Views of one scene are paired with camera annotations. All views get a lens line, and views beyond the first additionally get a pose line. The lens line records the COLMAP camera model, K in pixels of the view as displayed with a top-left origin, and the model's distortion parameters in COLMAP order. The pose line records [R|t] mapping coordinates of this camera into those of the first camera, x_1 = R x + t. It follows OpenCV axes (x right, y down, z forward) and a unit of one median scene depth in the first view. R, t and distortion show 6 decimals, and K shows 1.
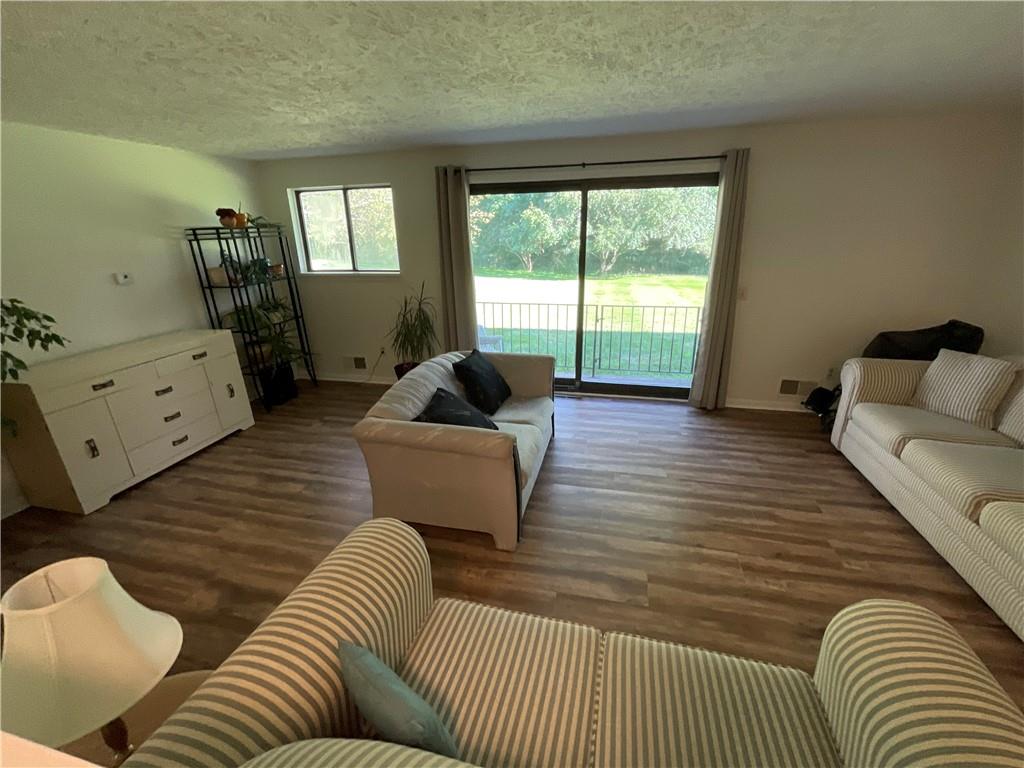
lens RADIAL K [[438.7, 0, 512.0], [0, 438.7, 384.0], [0, 0, 1]] dist [0.001750, 0.000307]
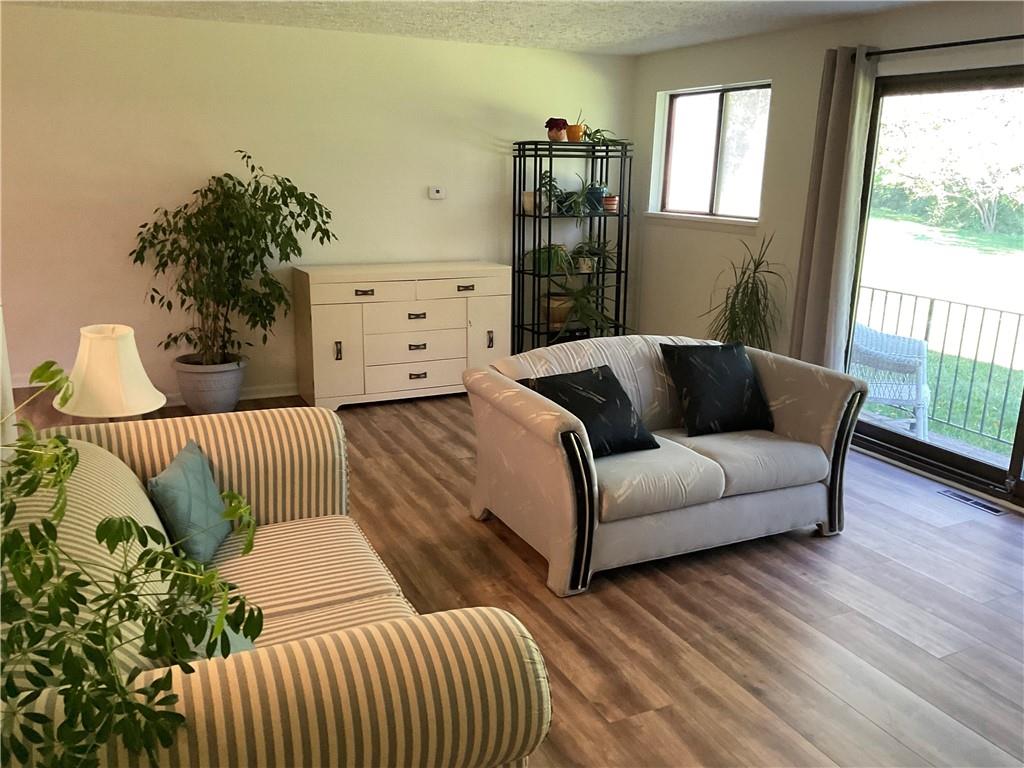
lens RADIAL K [[840.7, 0, 512.0], [0, 840.7, 384.0], [0, 0, 1]] dist [0.100068, -0.207952]
pose [[0.643170, 0.226156, -0.731564, 0.501413], [-0.291054, 0.955886, 0.039617, 0.019779], [0.708251, 0.187444, 0.680621, -0.007154]]
